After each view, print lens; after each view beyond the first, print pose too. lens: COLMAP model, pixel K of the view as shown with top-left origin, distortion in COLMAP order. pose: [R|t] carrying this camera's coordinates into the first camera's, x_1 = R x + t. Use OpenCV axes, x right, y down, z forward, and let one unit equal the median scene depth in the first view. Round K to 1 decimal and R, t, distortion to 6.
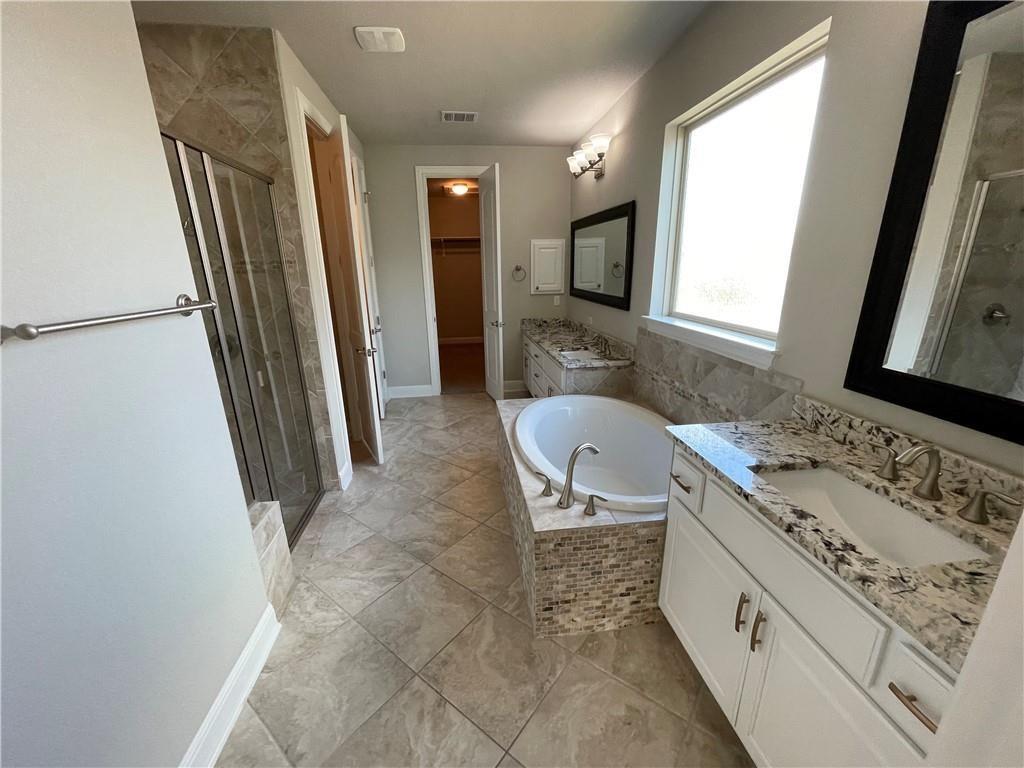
lens RADIAL K [[415.4, 0, 508.5], [0, 415.4, 385.0], [0, 0, 1]] dist [0.000771, -0.000403]
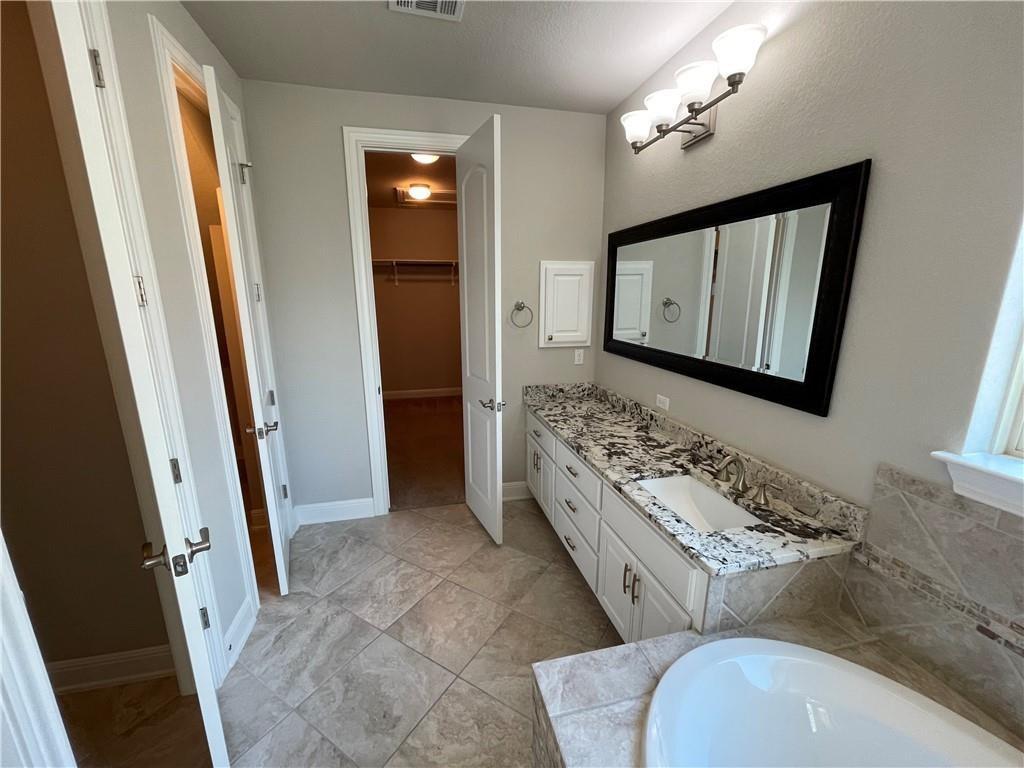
lens RADIAL K [[415.4, 0, 513.0], [0, 415.4, 384.6], [0, 0, 1]] dist [0.000771, -0.000403]
pose [[0.993176, -0.008670, 0.116299, -0.062858], [0.016526, 0.997632, -0.066757, -0.133939], [-0.115444, 0.068223, 0.990968, 0.431537]]
